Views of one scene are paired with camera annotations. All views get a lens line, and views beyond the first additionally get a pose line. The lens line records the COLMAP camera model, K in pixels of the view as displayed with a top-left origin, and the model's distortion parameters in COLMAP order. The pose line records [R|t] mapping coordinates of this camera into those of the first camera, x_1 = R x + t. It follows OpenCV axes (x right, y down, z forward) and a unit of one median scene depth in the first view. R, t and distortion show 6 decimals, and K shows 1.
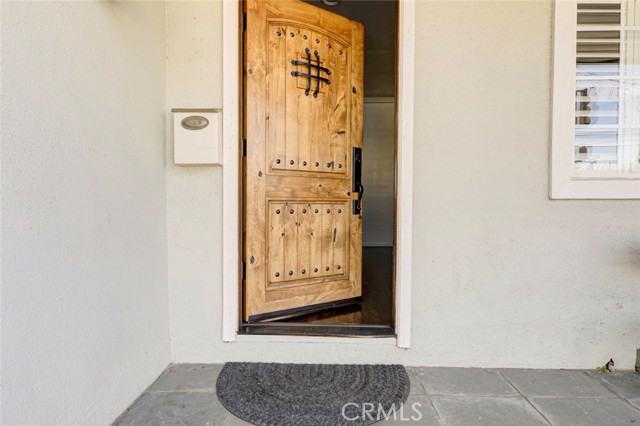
lens RADIAL K [[384.8, 0, 319.0], [0, 384.8, 211.5], [0, 0, 1]] dist [-0.000452, -0.000006]
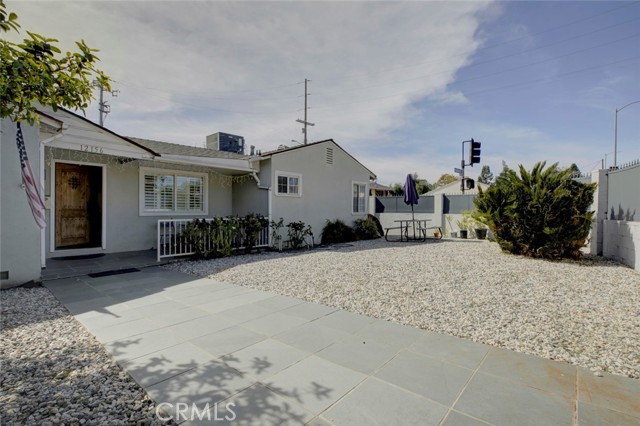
lens RADIAL K [[292.2, 0, 318.8], [0, 292.2, 213.3], [0, 0, 1]] dist [-0.007750, 0.001151]
pose [[0.661012, -0.007834, 0.750334, -0.598510], [0.016181, 0.999862, -0.003816, -0.012243], [-0.750200, 0.014664, 0.661048, -2.794533]]
